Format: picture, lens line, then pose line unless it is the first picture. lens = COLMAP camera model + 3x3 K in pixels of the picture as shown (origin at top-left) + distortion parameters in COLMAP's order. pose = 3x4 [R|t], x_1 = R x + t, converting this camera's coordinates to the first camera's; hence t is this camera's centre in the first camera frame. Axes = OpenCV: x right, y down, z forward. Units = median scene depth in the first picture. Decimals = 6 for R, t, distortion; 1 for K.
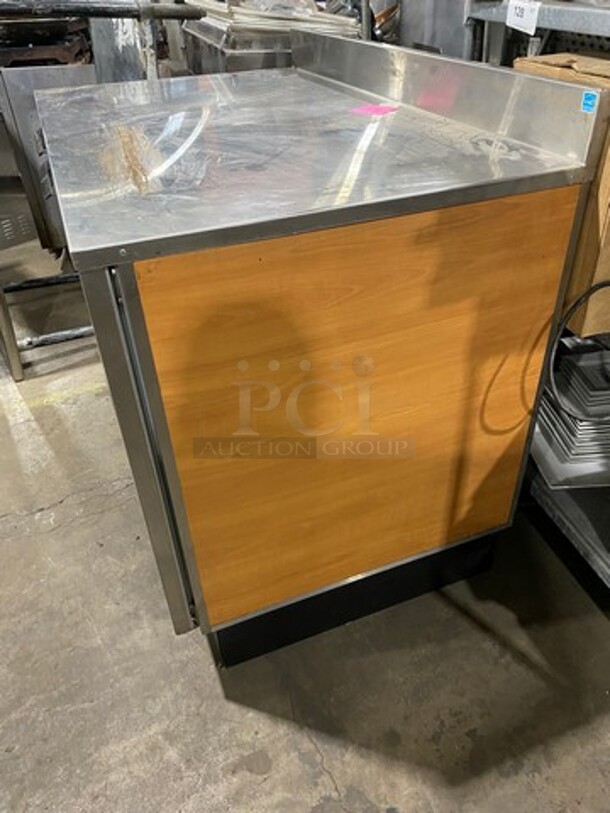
lens RADIAL K [[622.0, 0, 305.0], [0, 622.0, 406.5], [0, 0, 1]] dist [0.000439, -0.002177]
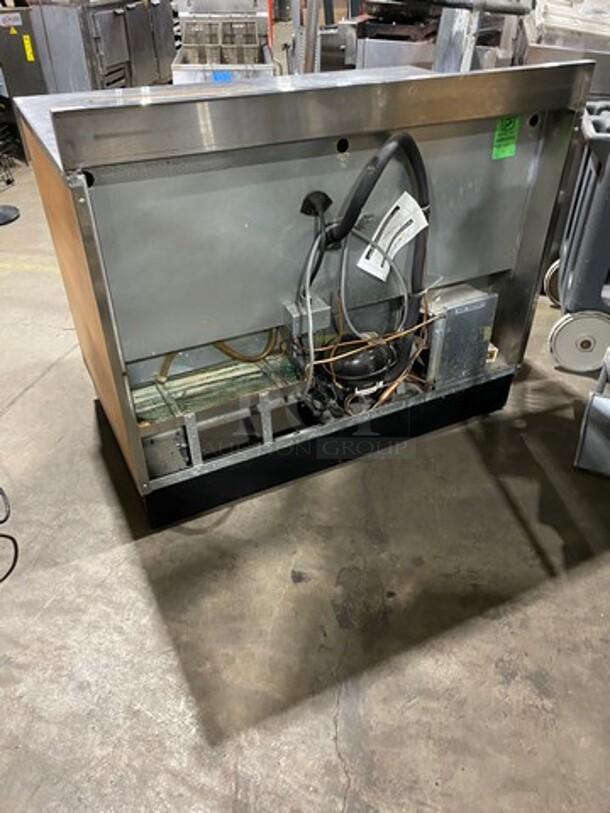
lens RADIAL K [[608.0, 0, 305.0], [0, 608.0, 406.5], [0, 0, 1]] dist [0.004007, 0.001102]
pose [[0.848970, 0.350552, -0.395427, 0.168796], [-0.340218, 0.935163, 0.098599, 0.085698], [0.404353, 0.050824, 0.913190, -0.162553]]
